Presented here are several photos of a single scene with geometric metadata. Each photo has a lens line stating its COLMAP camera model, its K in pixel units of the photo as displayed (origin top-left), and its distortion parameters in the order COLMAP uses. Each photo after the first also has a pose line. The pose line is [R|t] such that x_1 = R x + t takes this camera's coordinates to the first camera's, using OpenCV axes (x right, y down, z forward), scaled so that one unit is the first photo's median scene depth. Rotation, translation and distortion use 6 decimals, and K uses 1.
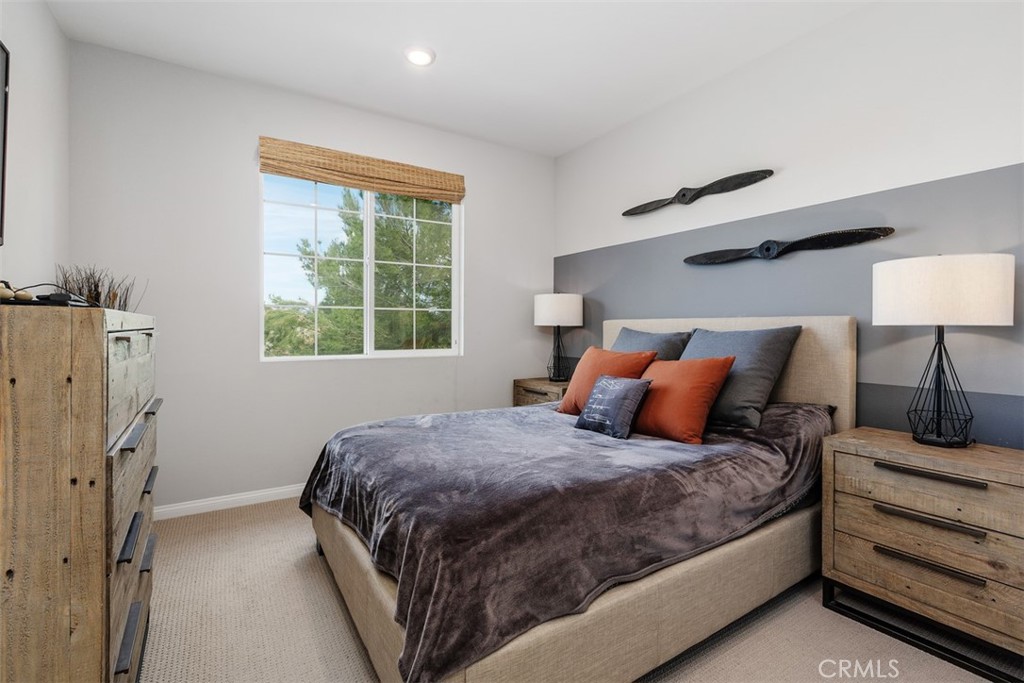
lens RADIAL K [[469.8, 0, 512.3], [0, 469.8, 326.6], [0, 0, 1]] dist [-0.000051, -0.000234]
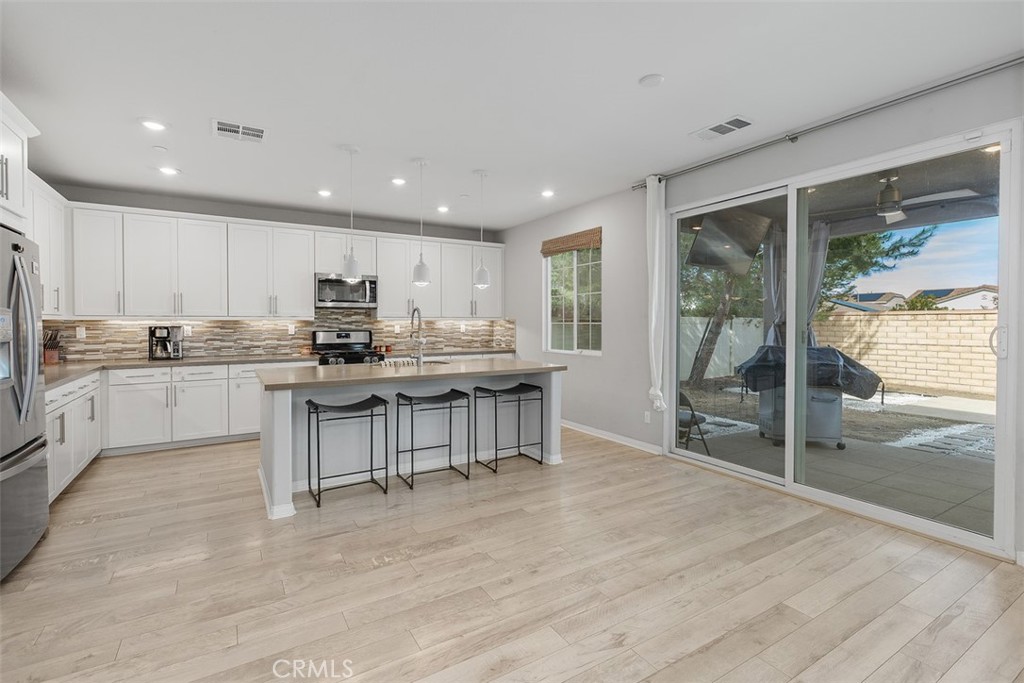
lens RADIAL K [[469.8, 0, 512.3], [0, 469.8, 326.6], [0, 0, 1]] dist [-0.000051, -0.000234]
pose [[0.031181, 0.005074, -0.999501, 1.336864], [0.005559, 0.999971, 0.005250, -0.038110], [0.999498, -0.005720, 0.031152, 0.730543]]
